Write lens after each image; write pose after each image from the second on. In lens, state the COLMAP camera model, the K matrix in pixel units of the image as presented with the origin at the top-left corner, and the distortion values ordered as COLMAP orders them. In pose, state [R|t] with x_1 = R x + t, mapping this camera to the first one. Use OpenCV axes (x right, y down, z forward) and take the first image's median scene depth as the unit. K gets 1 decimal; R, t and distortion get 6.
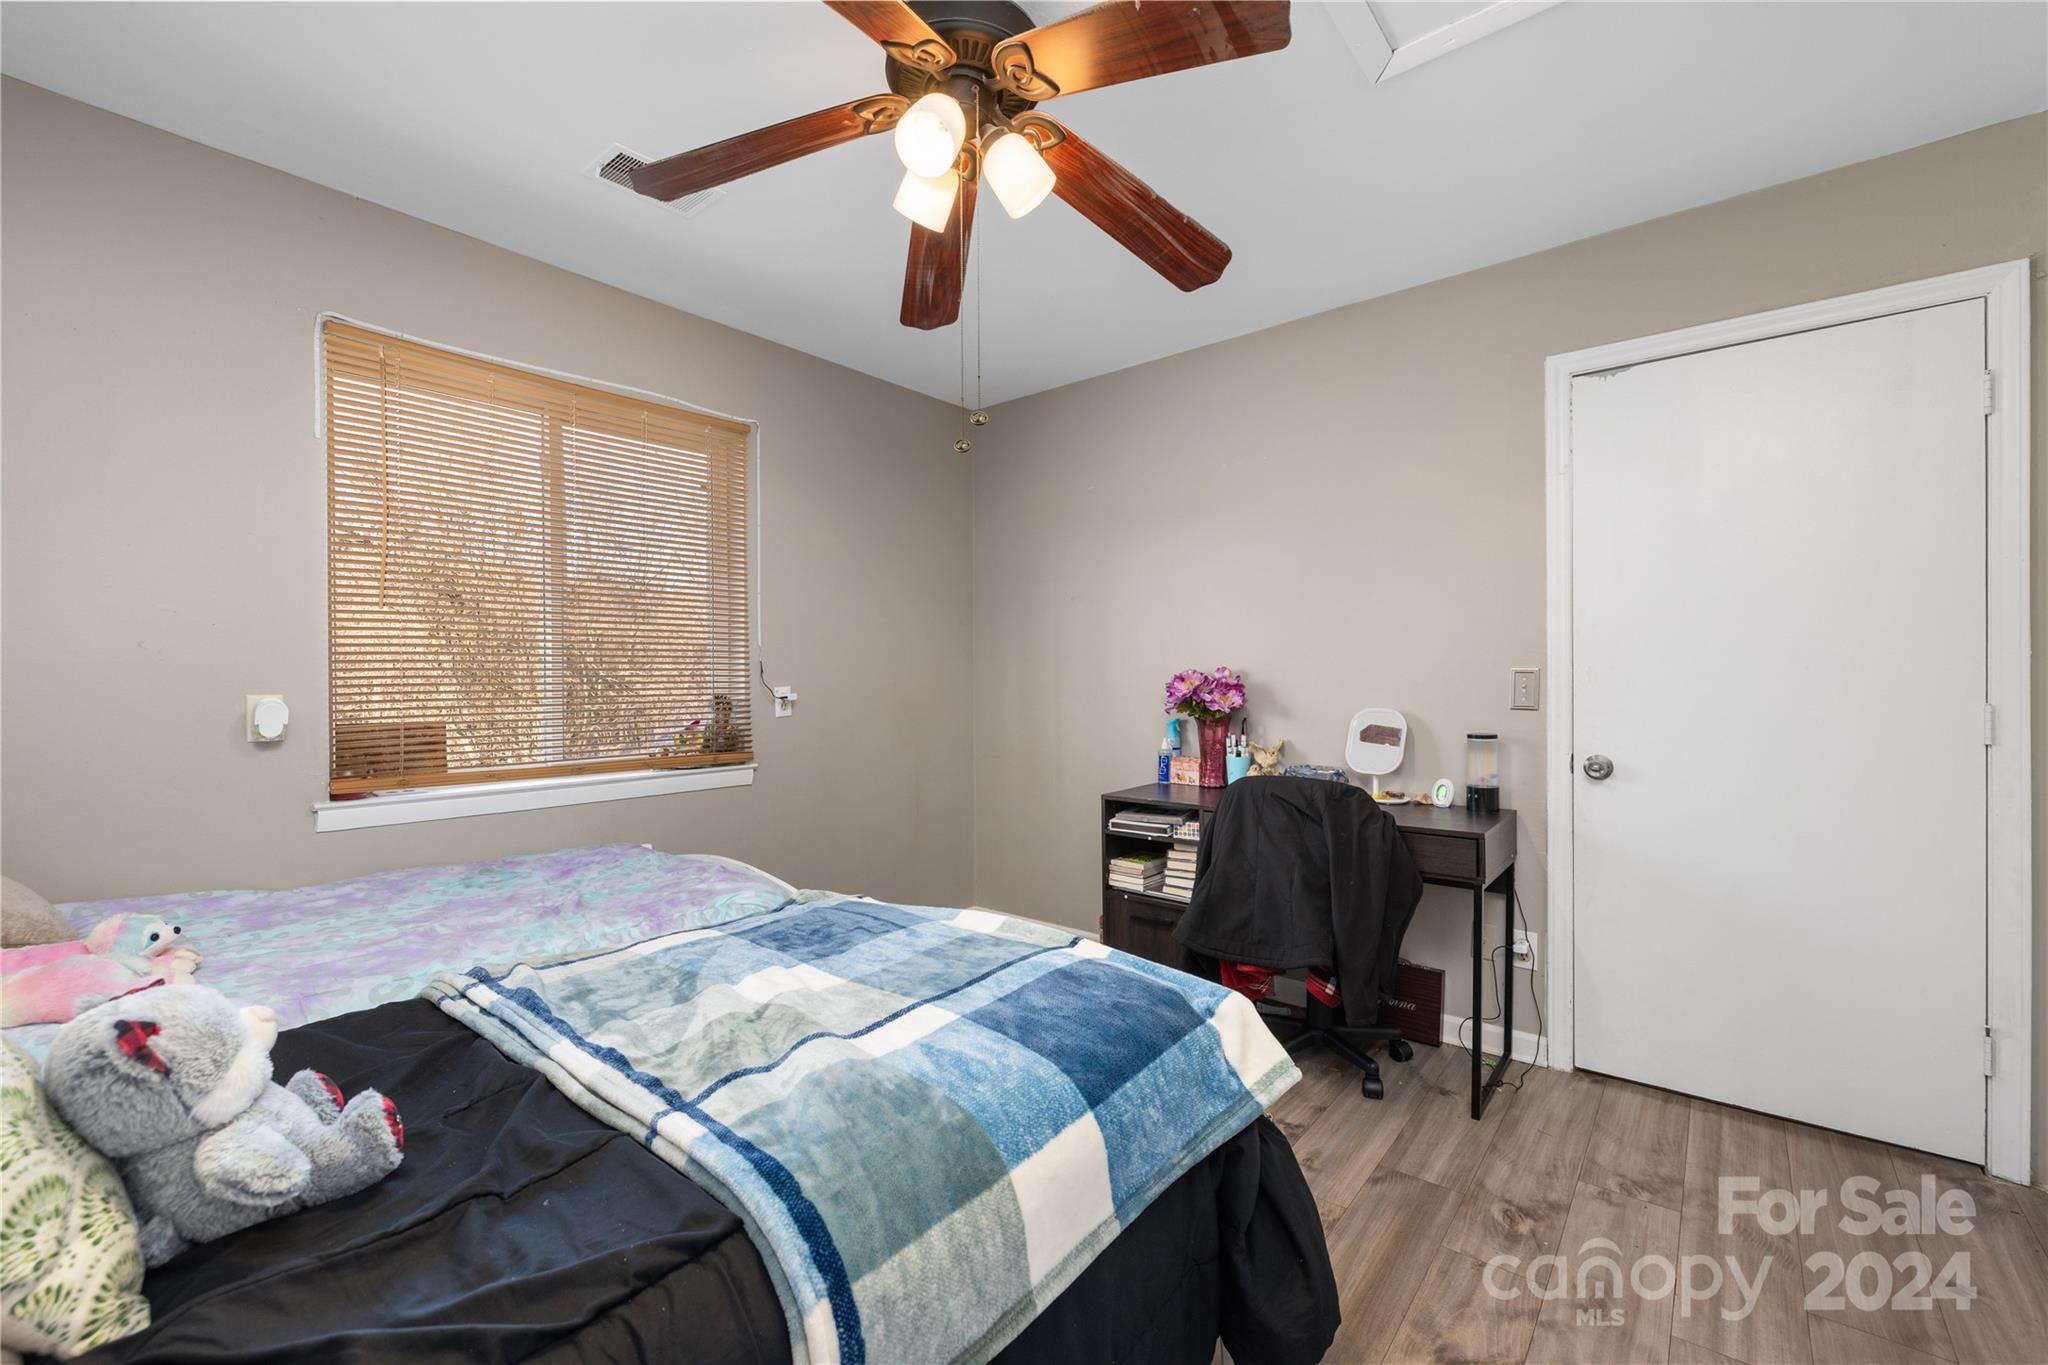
lens RADIAL K [[878.4, 0, 1018.9], [0, 878.4, 678.4], [0, 0, 1]] dist [0.000520, -0.000492]
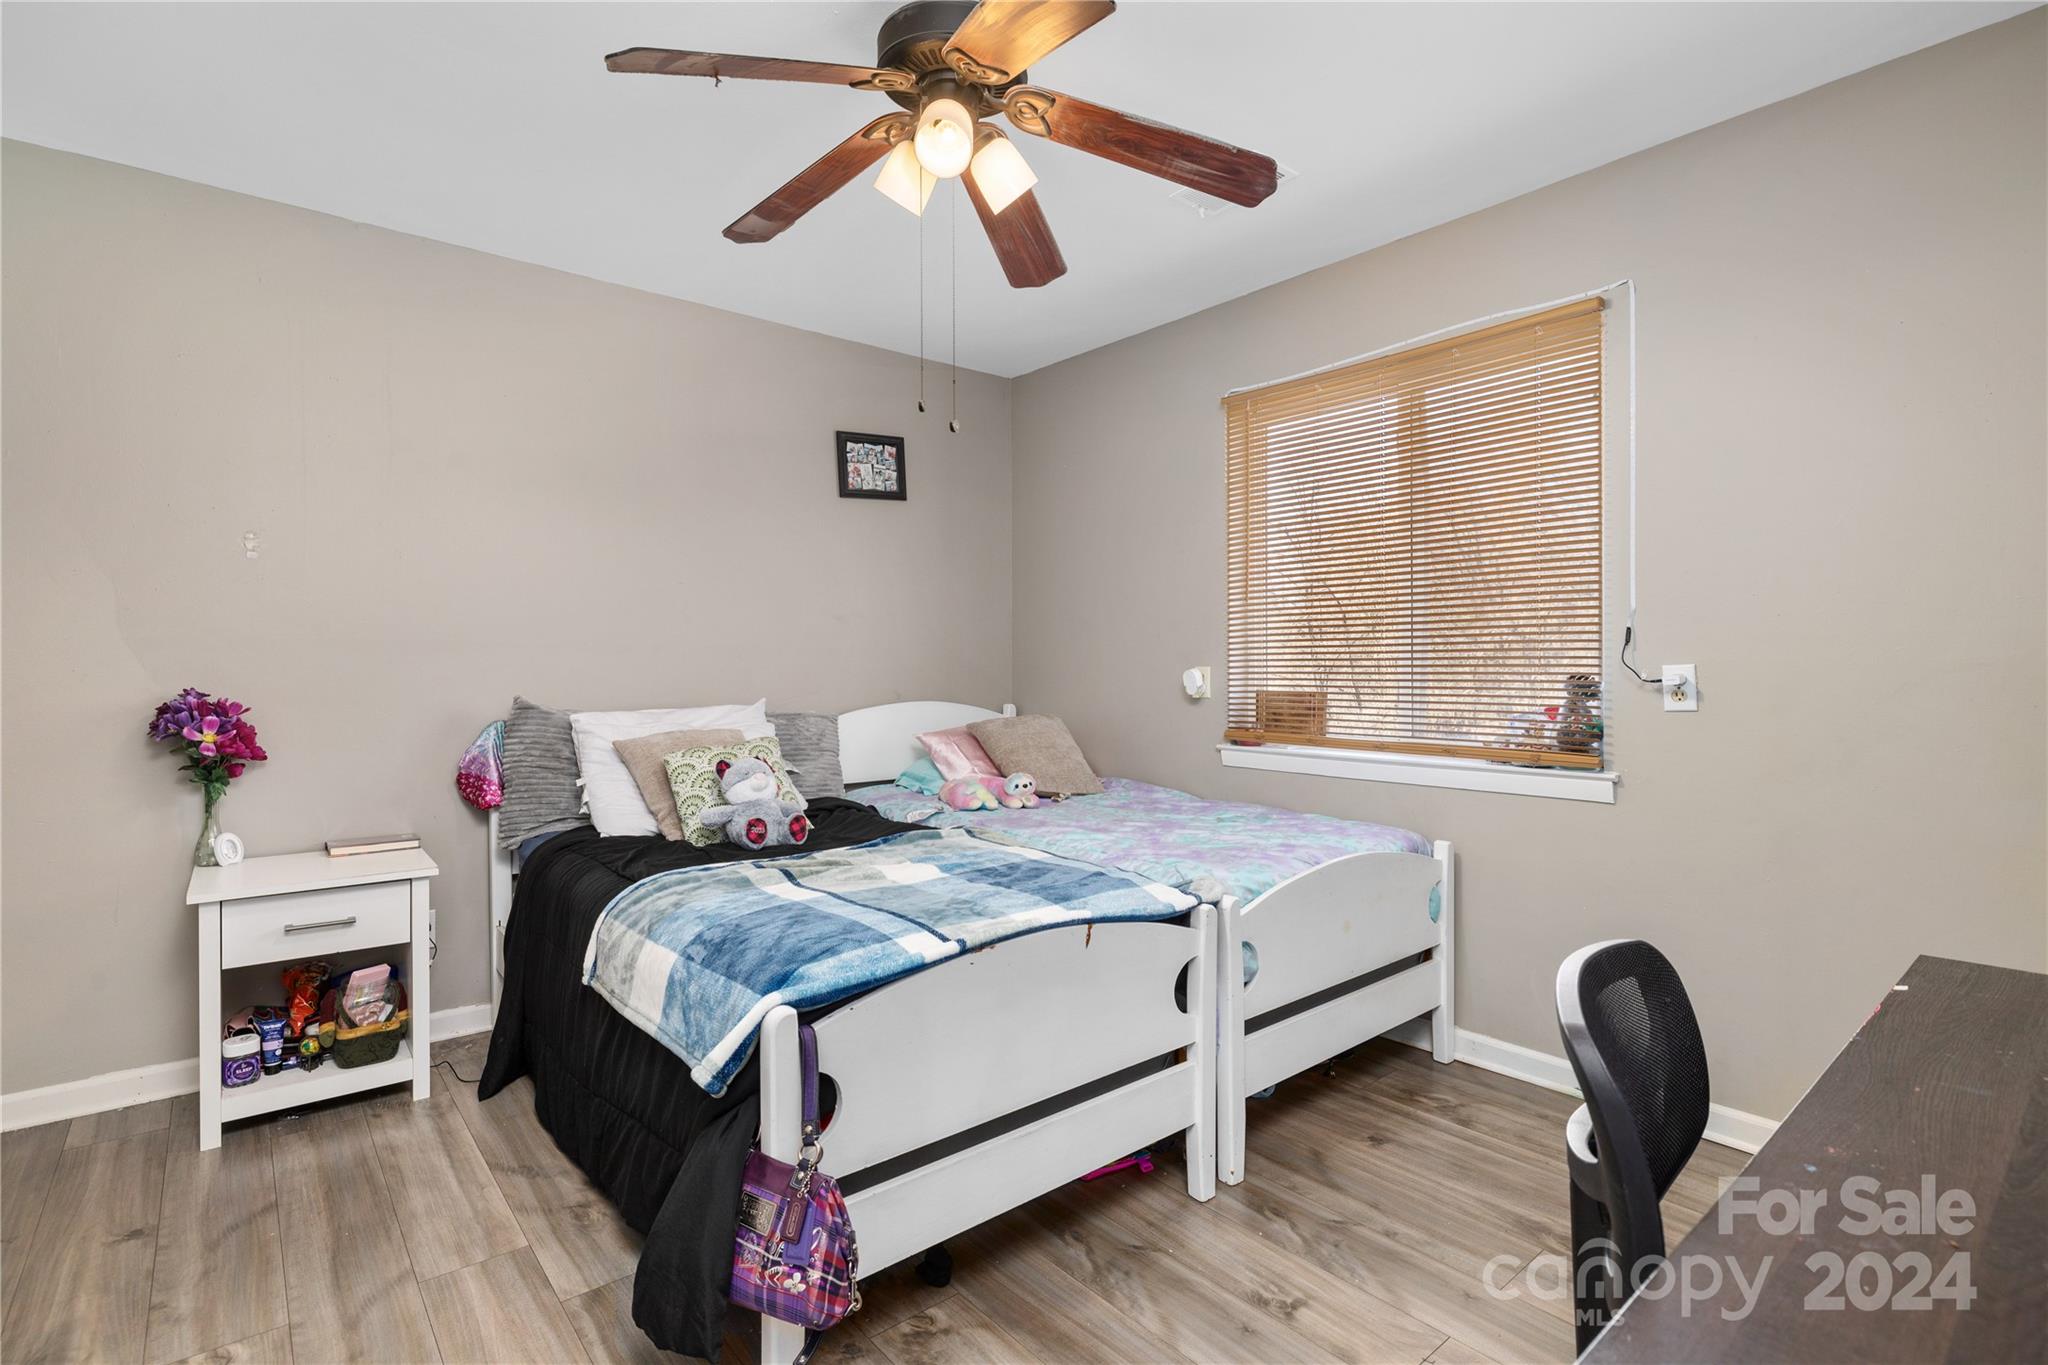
lens RADIAL K [[1014.6, 0, 1024.0], [0, 1014.6, 682.5], [0, 0, 1]] dist [-0.001262, -0.000038]
pose [[-0.223030, 0.020242, -0.974601, 0.789006], [0.004754, 0.999795, 0.019677, 0.008323], [0.974800, -0.000245, -0.223080, 0.965347]]
